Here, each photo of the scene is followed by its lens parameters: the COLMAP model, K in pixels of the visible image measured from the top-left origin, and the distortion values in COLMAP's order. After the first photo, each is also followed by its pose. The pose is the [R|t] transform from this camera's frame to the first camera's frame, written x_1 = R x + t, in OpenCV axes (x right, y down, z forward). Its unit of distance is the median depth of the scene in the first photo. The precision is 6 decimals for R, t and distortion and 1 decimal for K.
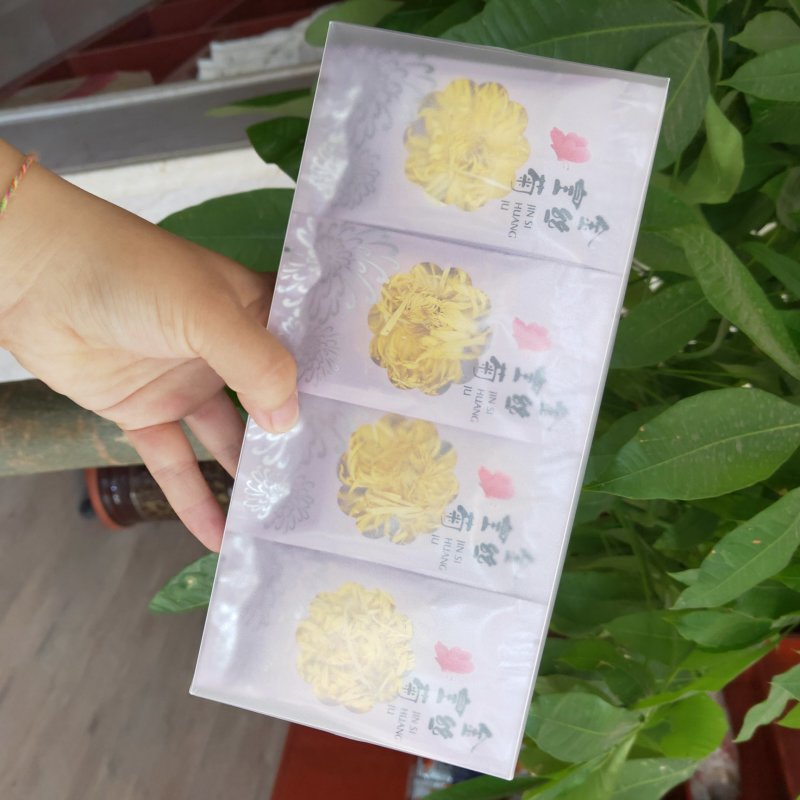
lens RADIAL K [[823.2, 0, 400.0], [0, 823.2, 400.0], [0, 0, 1]] dist [0.019714, 0.008673]
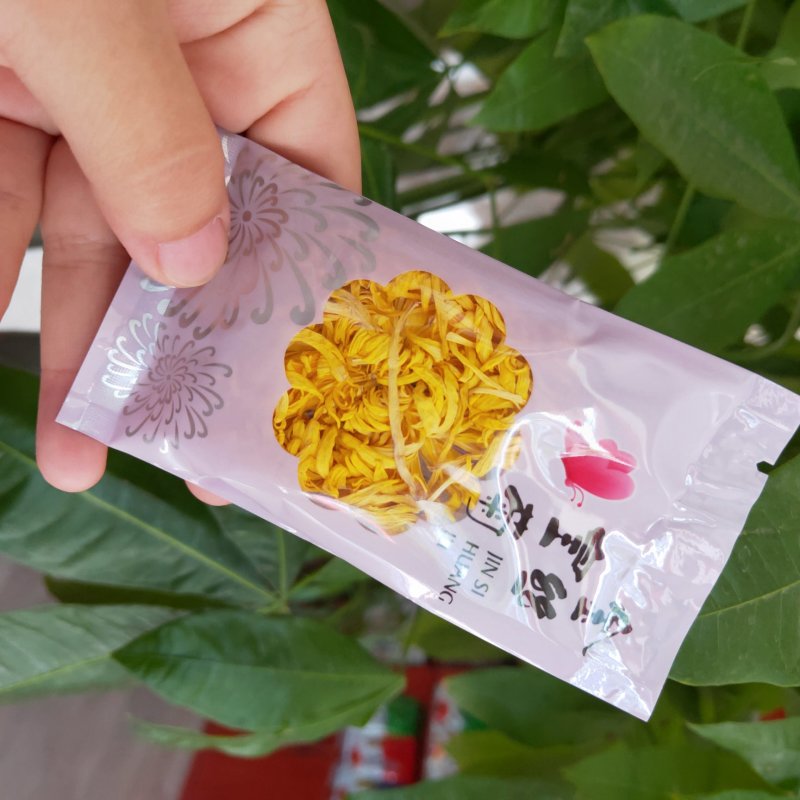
lens RADIAL K [[823.2, 0, 400.0], [0, 823.2, 400.0], [0, 0, 1]] dist [0.019714, 0.008673]
pose [[0.996121, 0.069472, 0.054007, 0.062209], [-0.069419, 0.997583, -0.002855, -0.001455], [-0.054075, -0.000905, 0.998536, 0.355923]]
